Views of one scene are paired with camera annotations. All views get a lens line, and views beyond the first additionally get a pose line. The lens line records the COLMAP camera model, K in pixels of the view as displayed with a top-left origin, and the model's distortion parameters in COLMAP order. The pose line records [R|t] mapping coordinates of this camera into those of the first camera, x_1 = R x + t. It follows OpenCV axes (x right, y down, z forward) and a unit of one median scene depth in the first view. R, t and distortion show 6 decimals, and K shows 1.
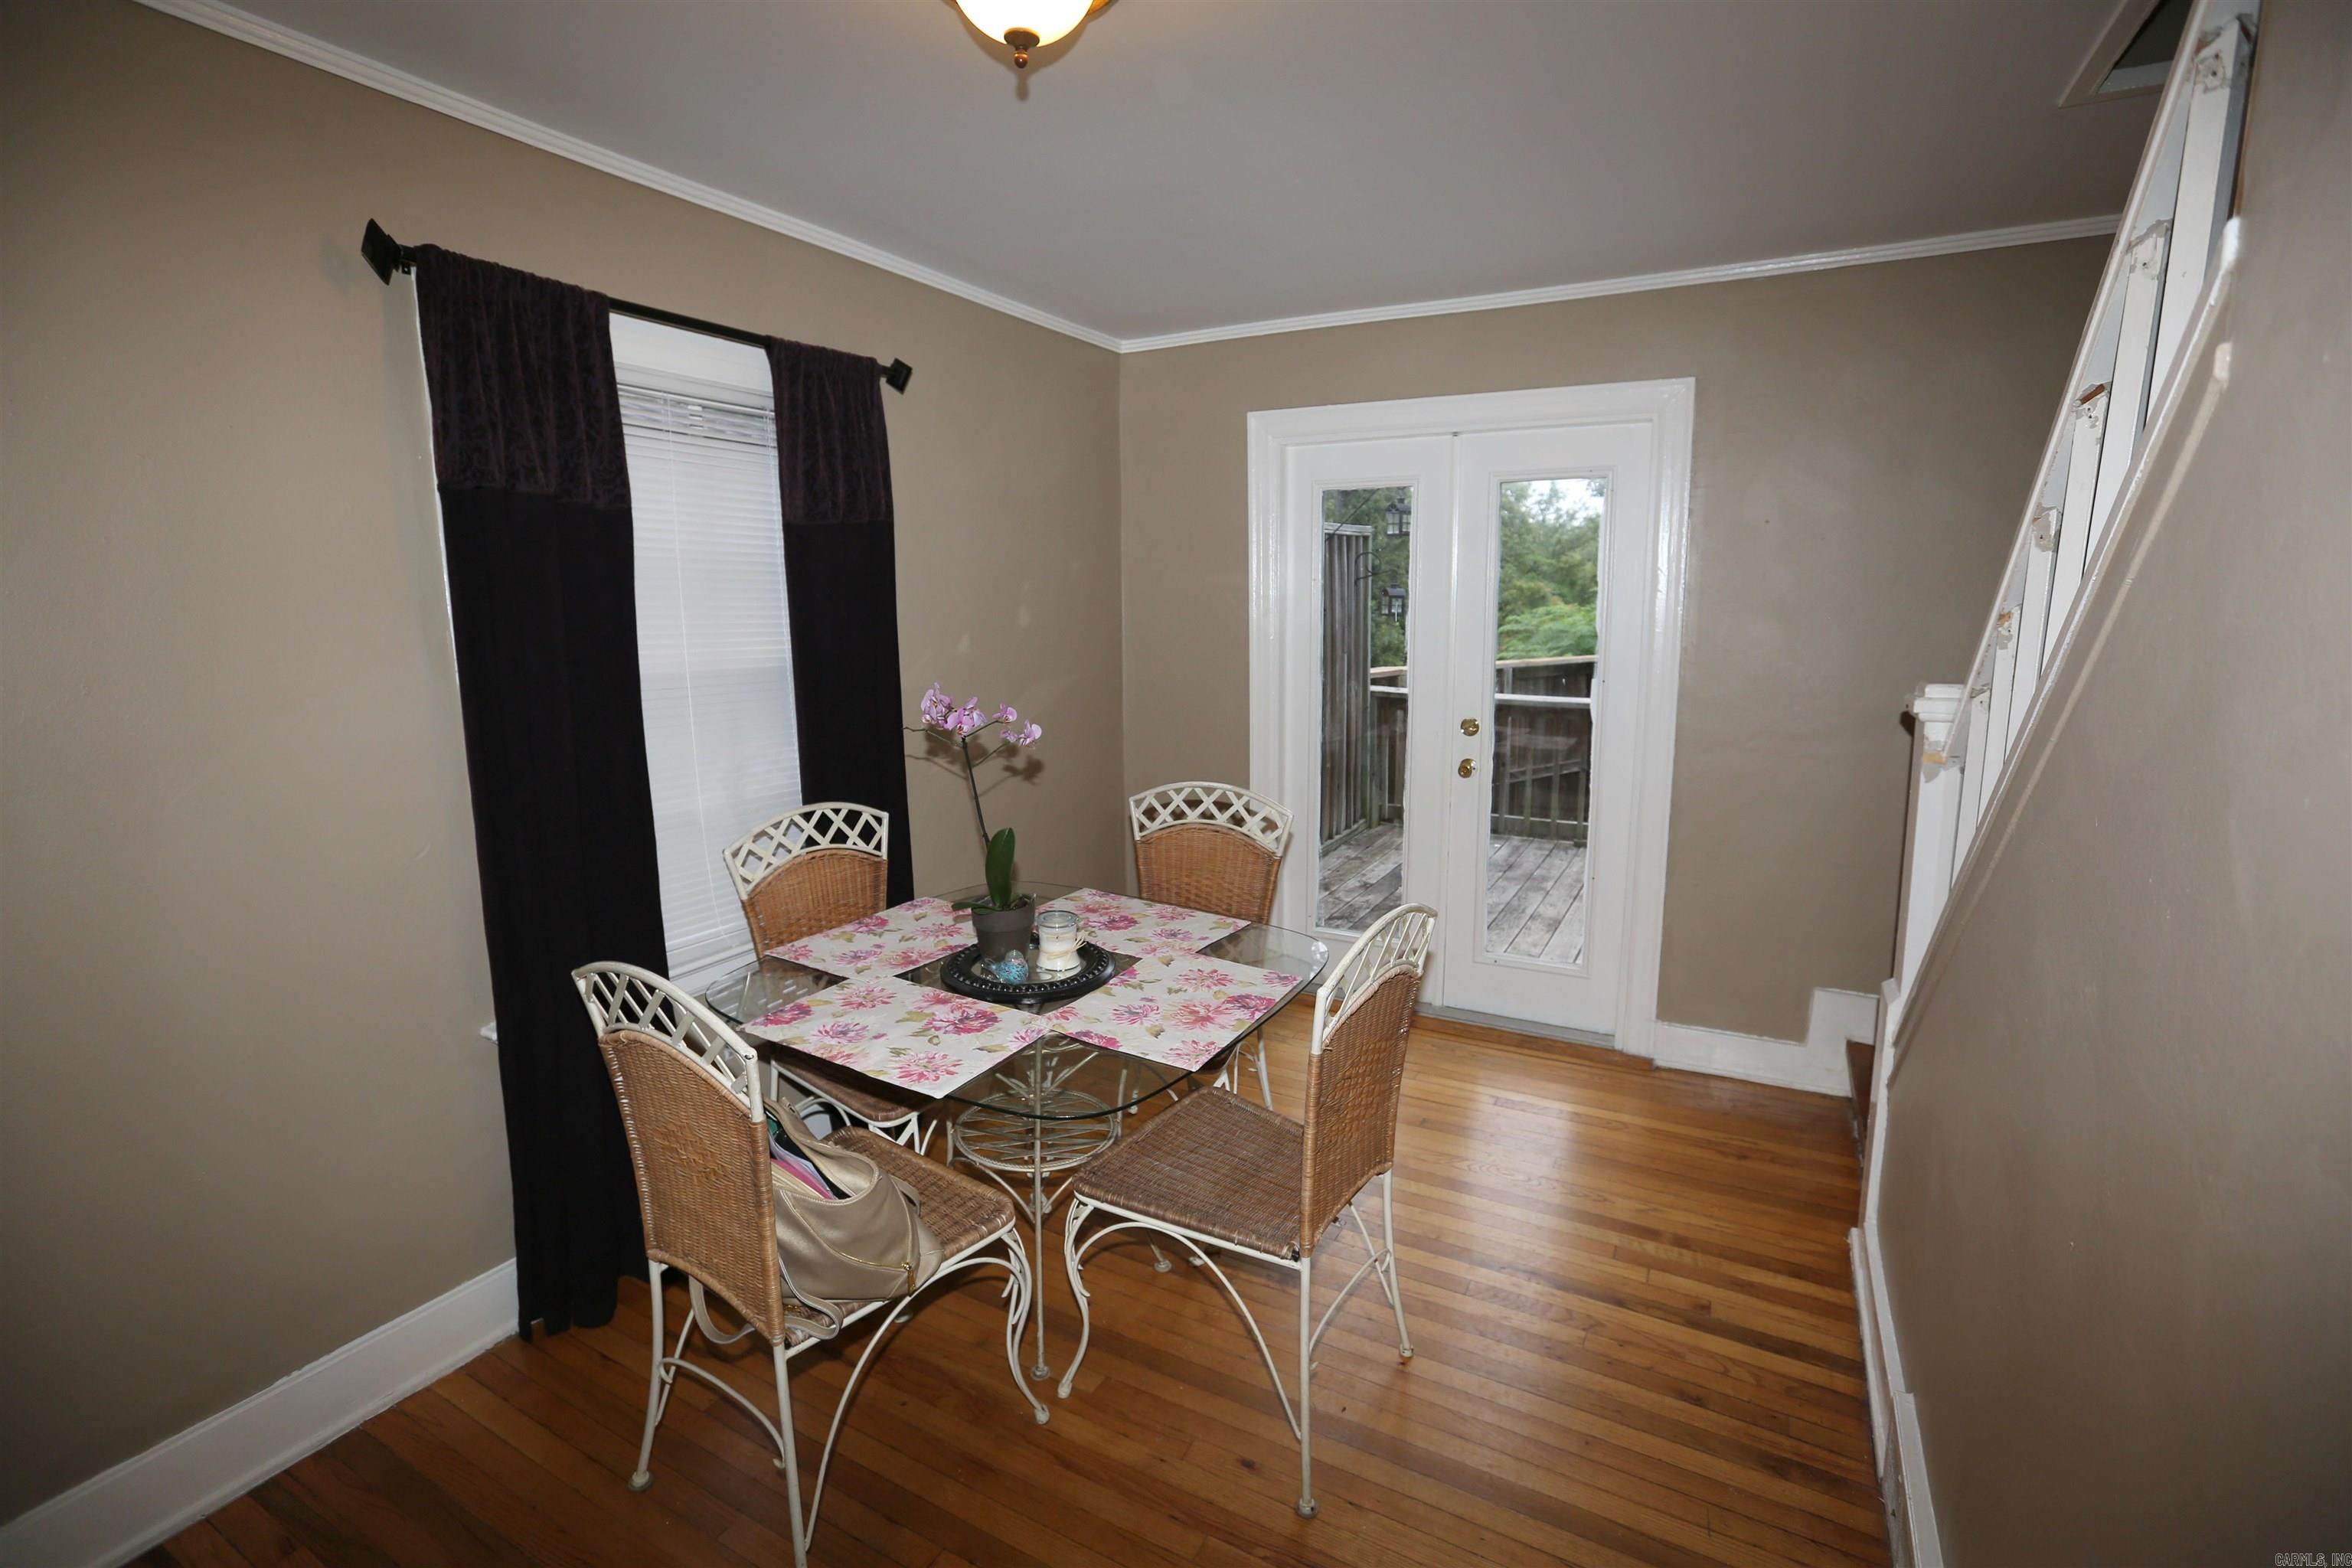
lens RADIAL K [[1041.9, 0, 1185.3], [0, 1041.9, 754.2], [0, 0, 1]] dist [-0.002109, 0.009932]
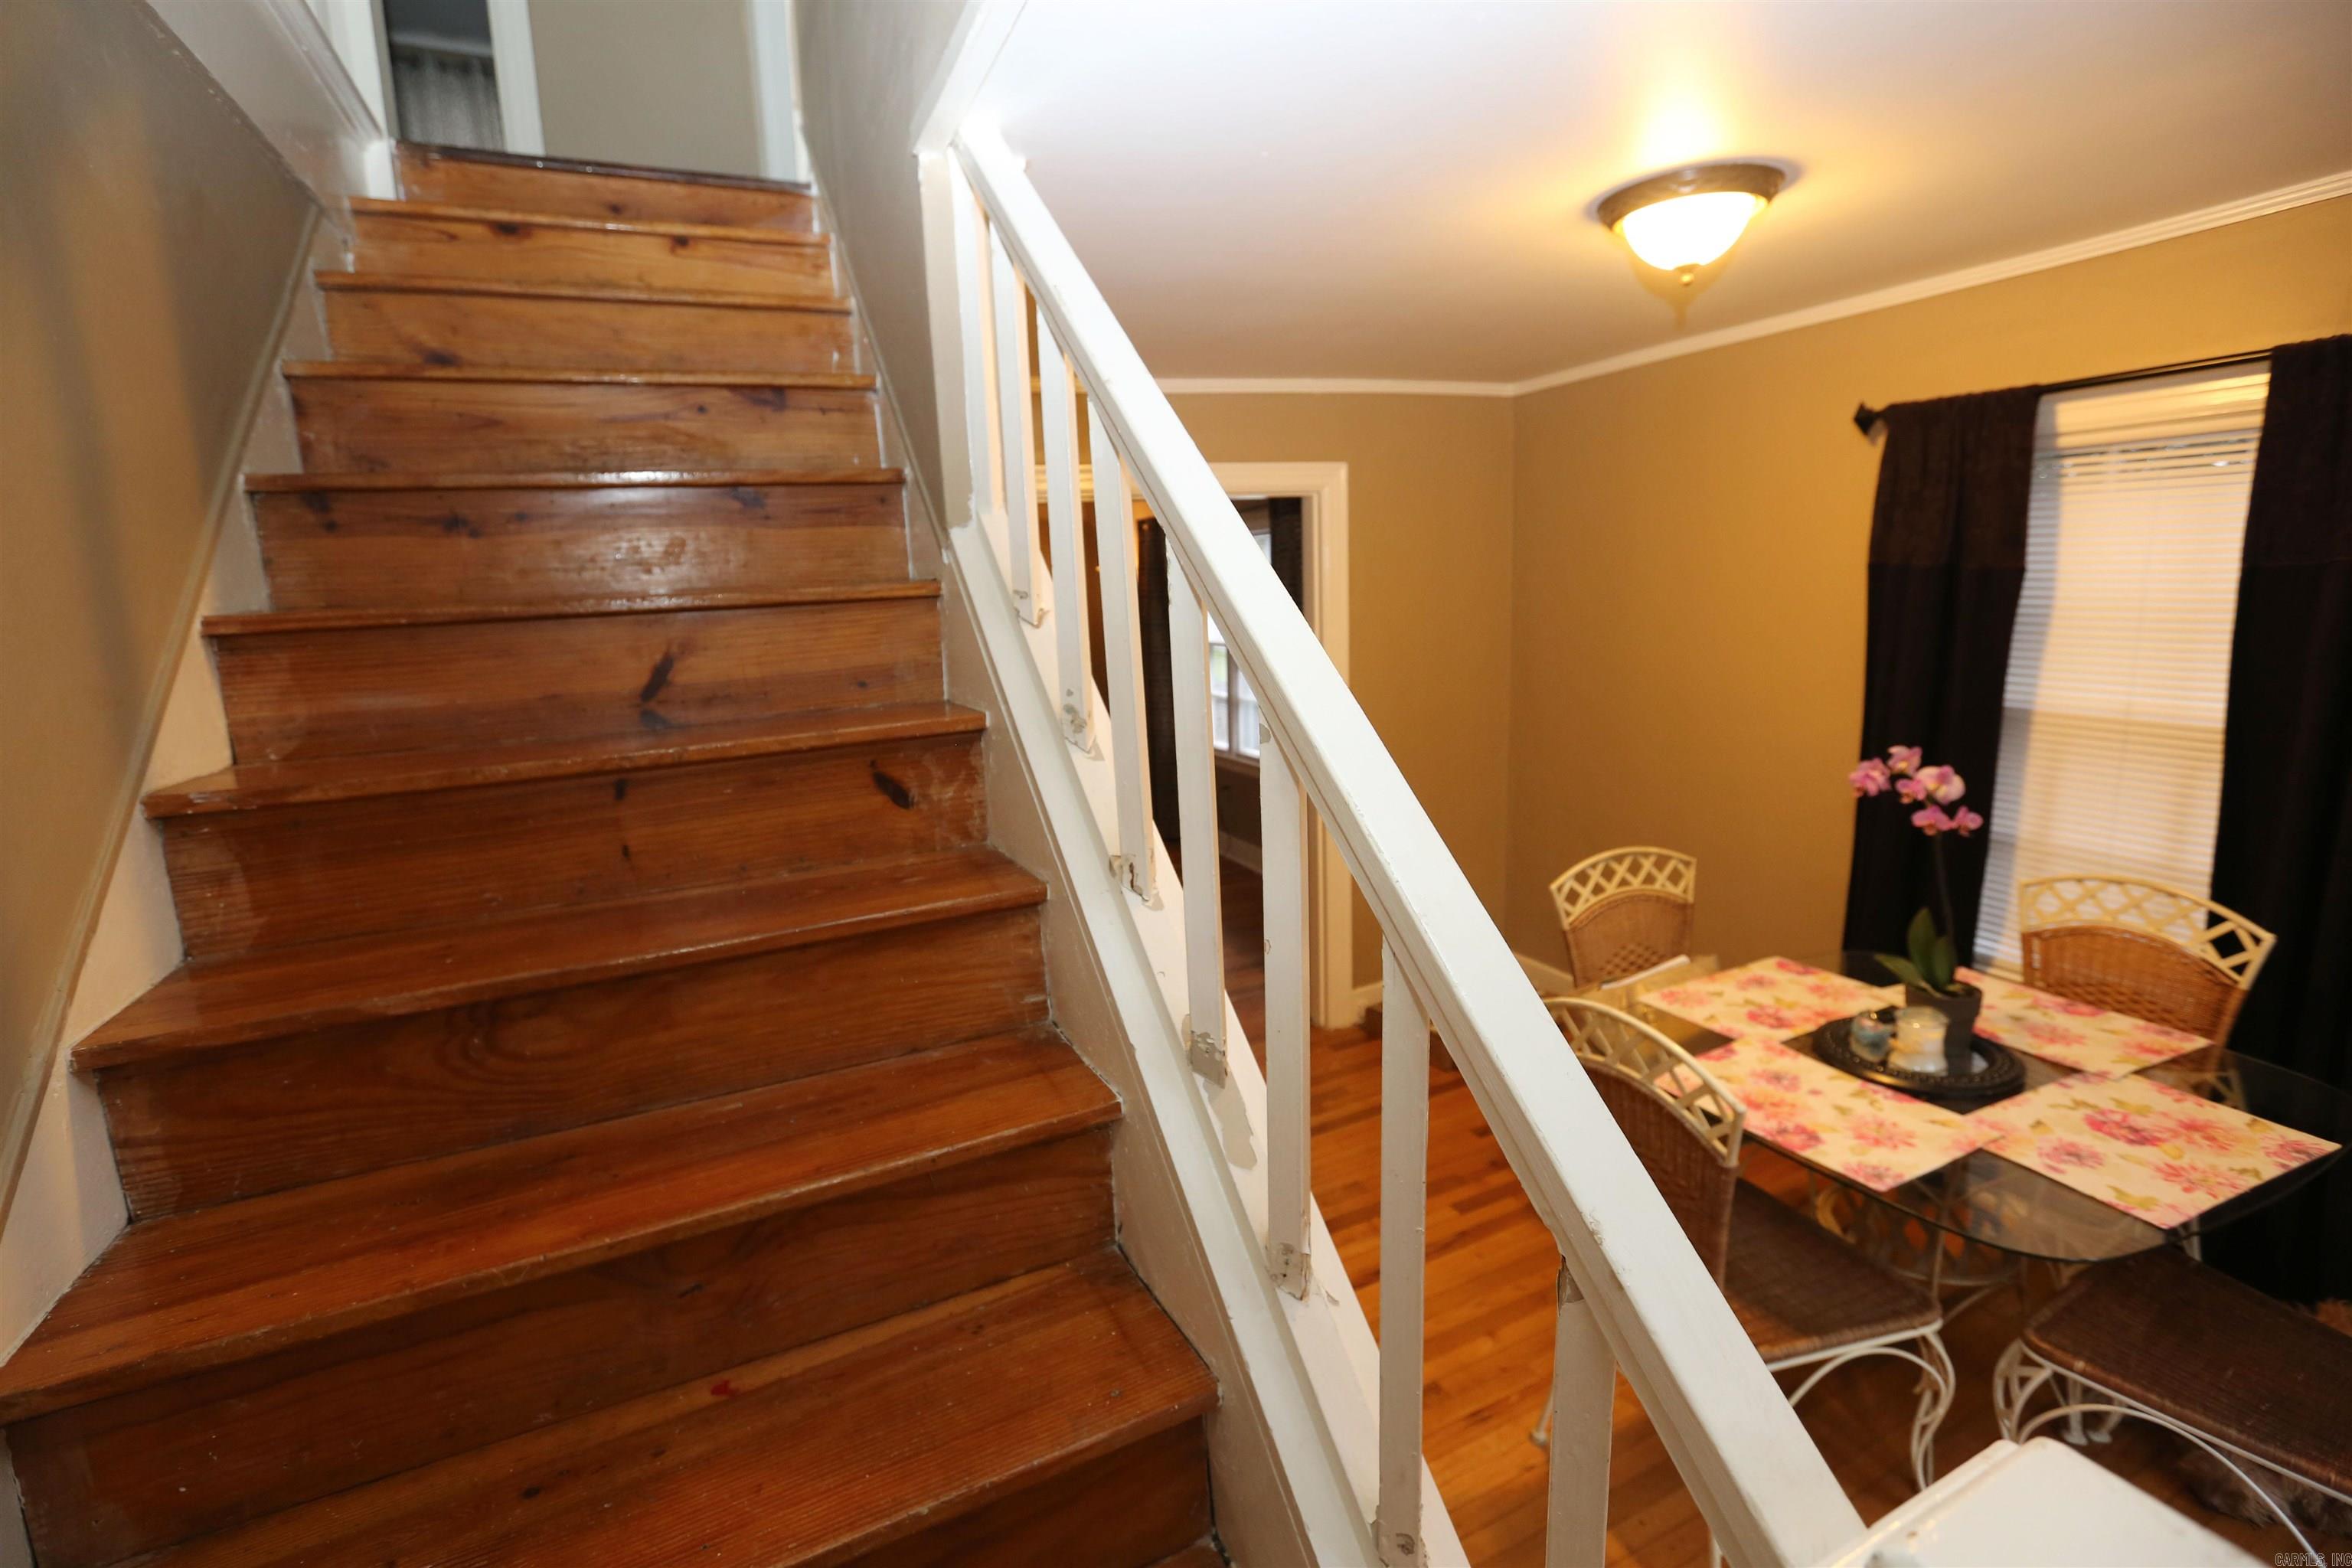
lens RADIAL K [[1074.6, 0, 1176.0], [0, 1074.6, 784.0], [0, 0, 1]] dist [-0.015949, 0.011729]
pose [[-0.575434, 0.176691, -0.798534, 0.963024], [-0.086575, 0.957738, 0.274305, -0.239986], [0.813253, 0.226978, -0.535818, 0.897226]]
